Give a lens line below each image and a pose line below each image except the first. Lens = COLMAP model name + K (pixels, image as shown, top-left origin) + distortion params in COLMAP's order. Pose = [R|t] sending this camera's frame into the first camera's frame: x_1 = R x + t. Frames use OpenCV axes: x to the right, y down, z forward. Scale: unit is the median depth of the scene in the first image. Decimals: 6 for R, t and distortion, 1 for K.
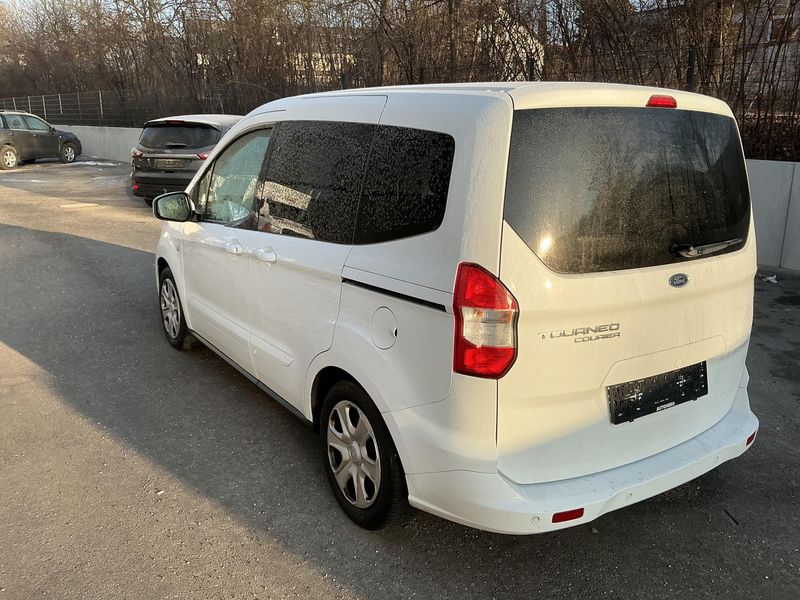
lens RADIAL K [[665.2, 0, 400.0], [0, 665.2, 300.0], [0, 0, 1]] dist [0.083596, -0.155866]
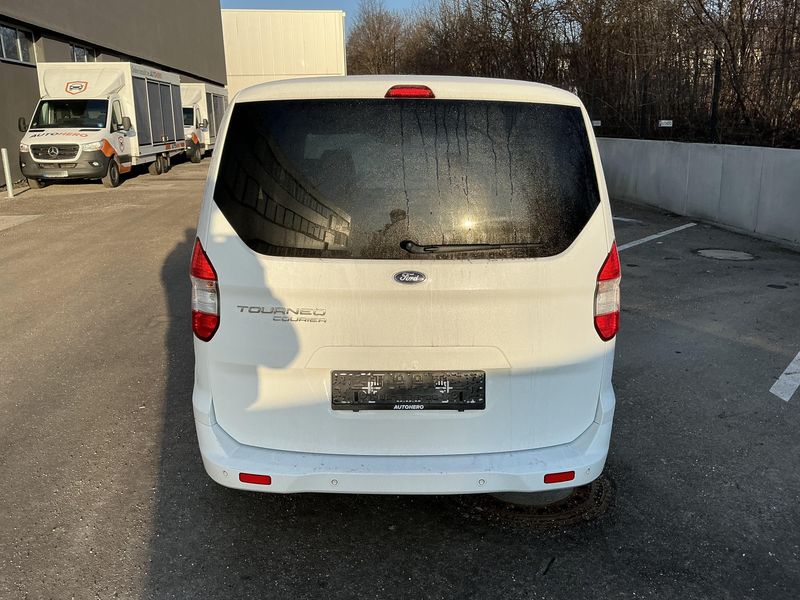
lens RADIAL K [[665.2, 0, 400.0], [0, 665.2, 300.0], [0, 0, 1]] dist [0.083596, -0.155866]
pose [[0.872469, 0.123702, -0.472753, 0.869198], [-0.127533, 0.991542, 0.024087, -0.018049], [0.471734, 0.039276, 0.880866, 0.148704]]
